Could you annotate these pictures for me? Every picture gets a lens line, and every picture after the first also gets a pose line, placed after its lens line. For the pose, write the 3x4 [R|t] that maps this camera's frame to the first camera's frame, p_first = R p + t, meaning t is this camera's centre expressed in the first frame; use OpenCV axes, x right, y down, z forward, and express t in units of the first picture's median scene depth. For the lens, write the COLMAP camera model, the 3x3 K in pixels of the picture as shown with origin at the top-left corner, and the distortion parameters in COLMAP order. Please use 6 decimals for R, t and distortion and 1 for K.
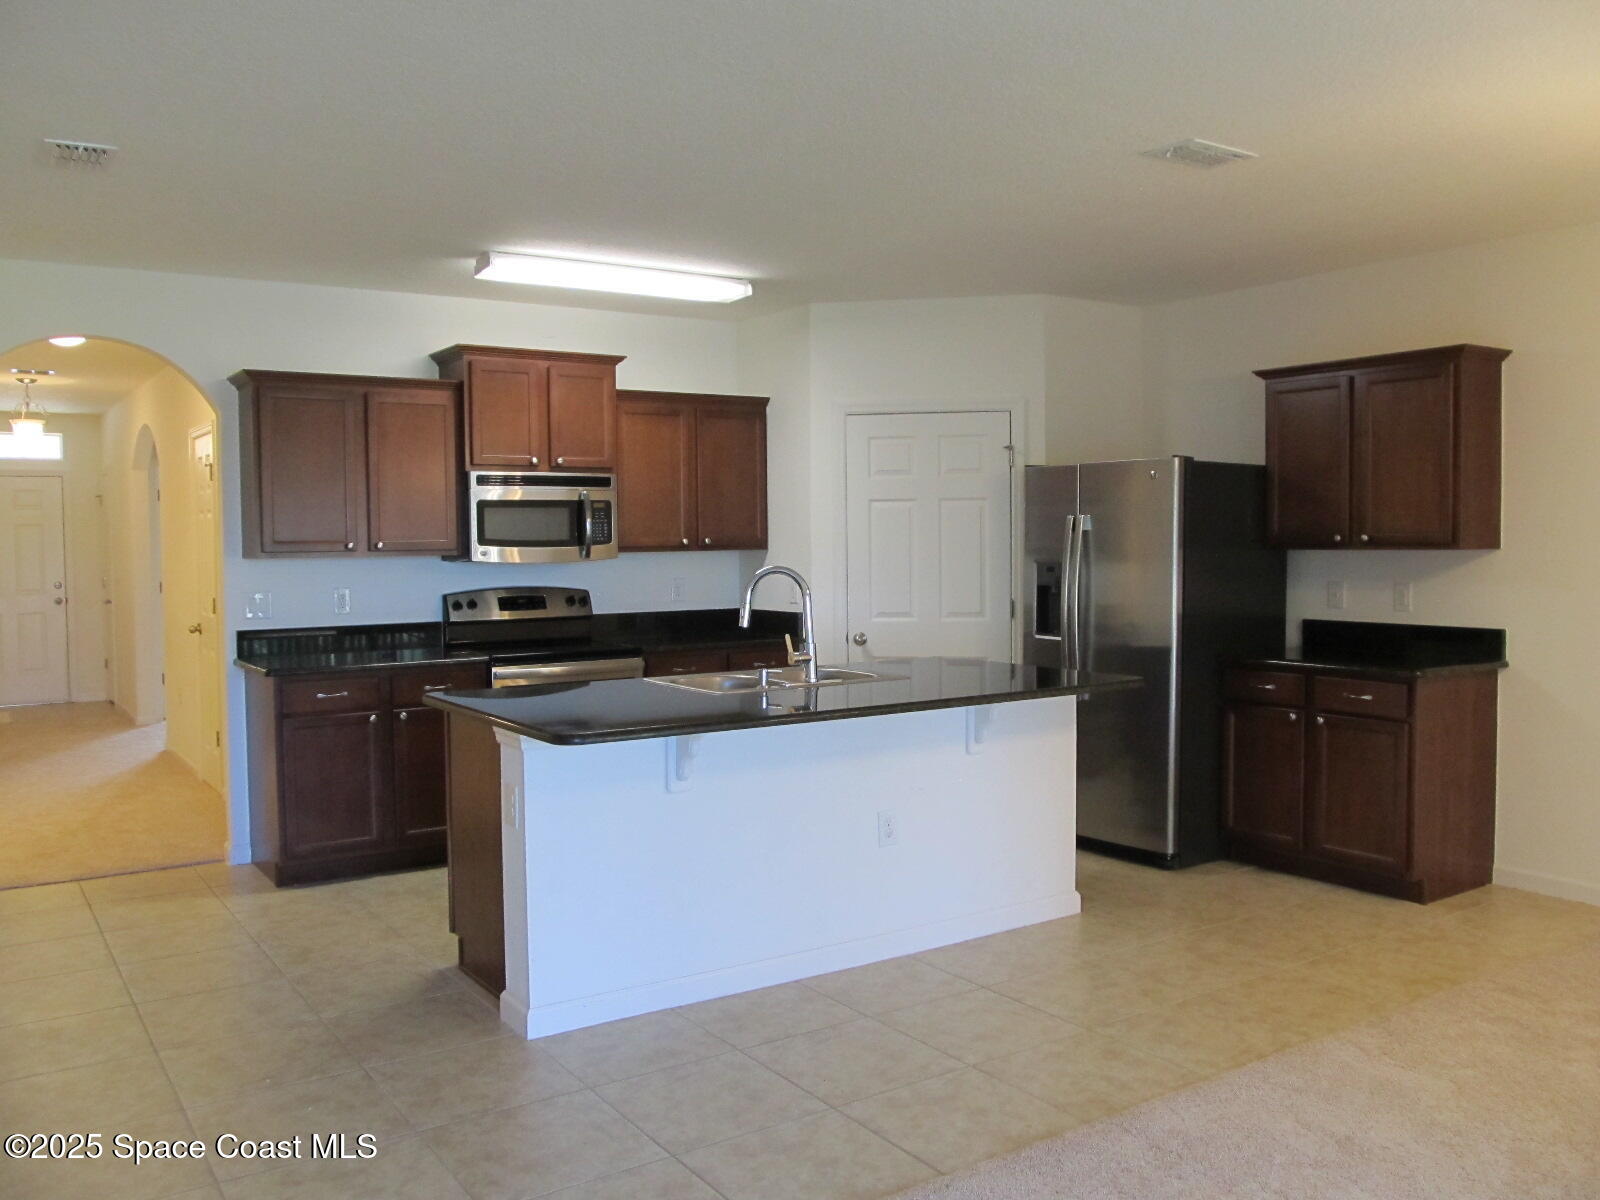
lens RADIAL K [[1317.3, 0, 800.0], [0, 1317.3, 600.0], [0, 0, 1]] dist [-0.058376, 0.001038]
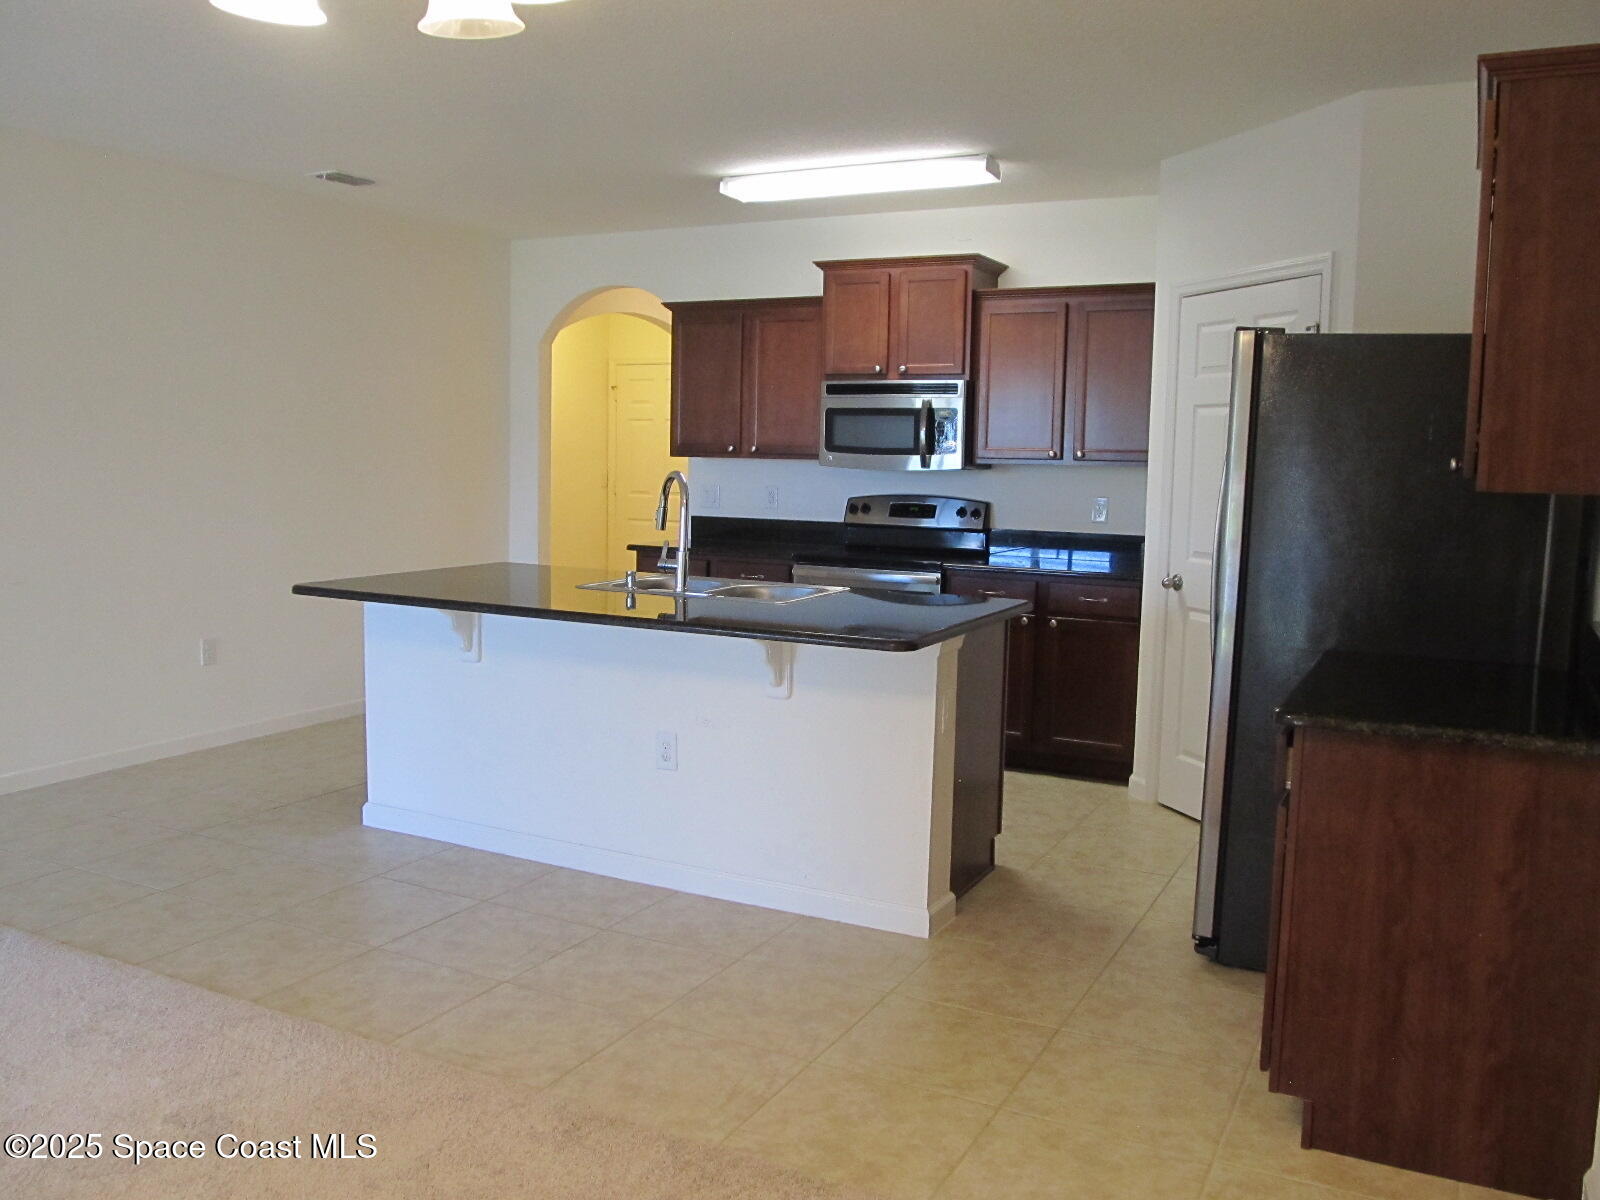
lens RADIAL K [[1317.3, 0, 800.0], [0, 1317.3, 600.0], [0, 0, 1]] dist [-0.058376, 0.001038]
pose [[0.485325, 0.117058, -0.866462, 0.686949], [-0.064545, 0.993090, 0.098012, -0.025035], [0.871948, 0.008358, 0.489527, 0.462709]]
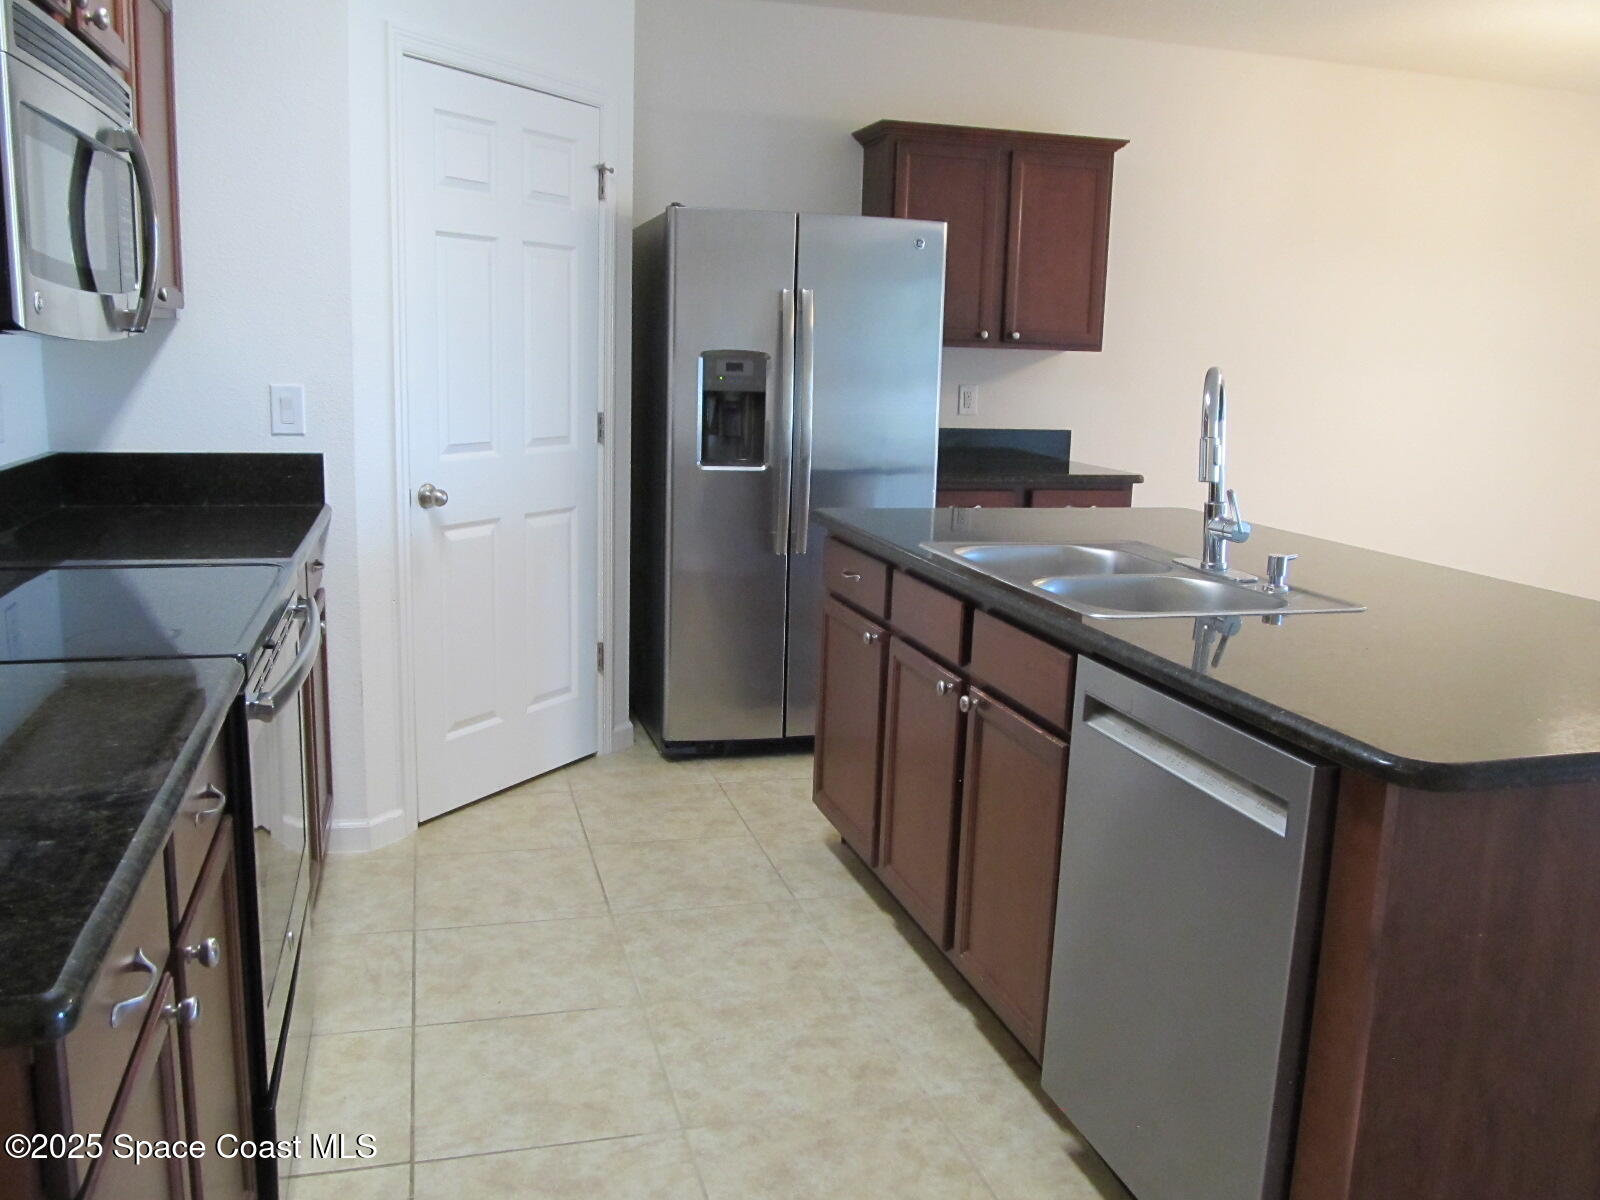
lens RADIAL K [[1317.3, 0, 800.0], [0, 1317.3, 600.0], [0, 0, 1]] dist [-0.058376, 0.001038]
pose [[0.447727, -0.143173, 0.882633, -0.403247], [0.018304, 0.988358, 0.151038, -0.006831], [-0.893983, -0.051468, 0.445136, 0.679260]]
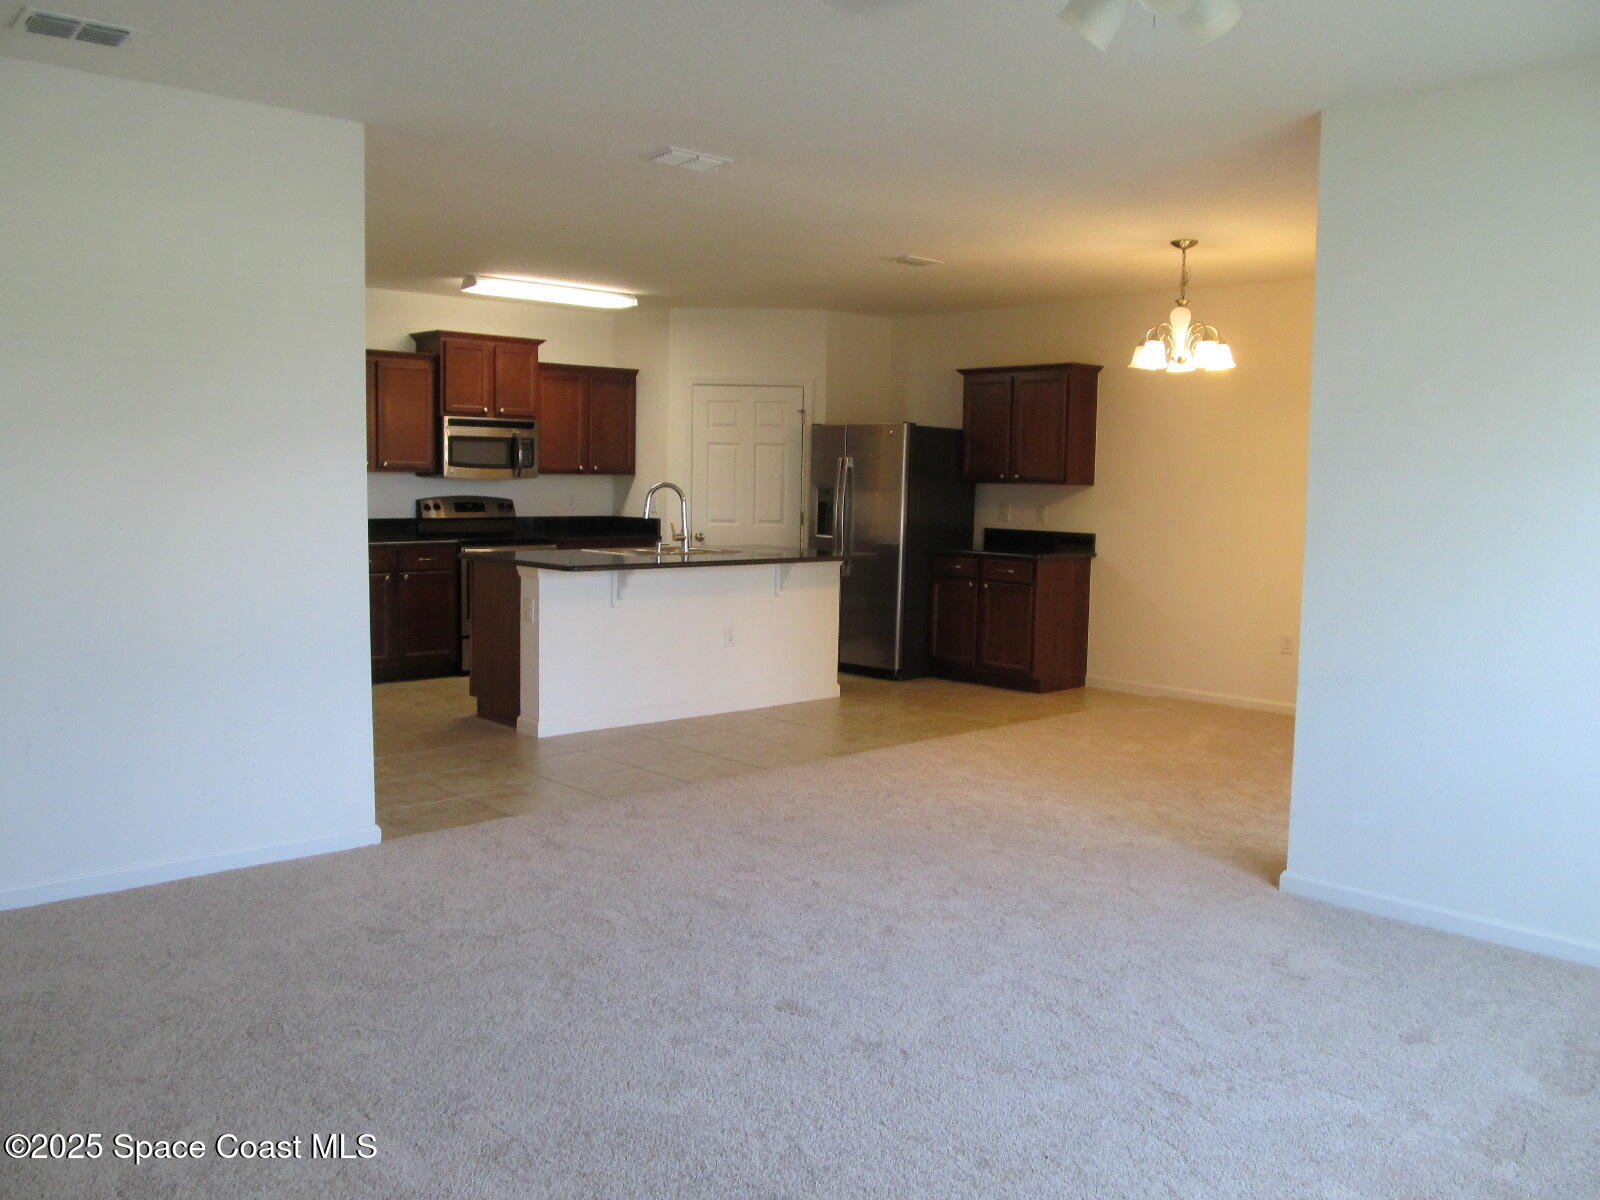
lens RADIAL K [[1317.3, 0, 800.0], [0, 1317.3, 600.0], [0, 0, 1]] dist [-0.058376, 0.001038]
pose [[0.986388, 0.012644, 0.163947, -0.094587], [-0.020398, 0.998747, 0.045697, 0.033760], [-0.163163, -0.048419, 0.985410, -0.536678]]
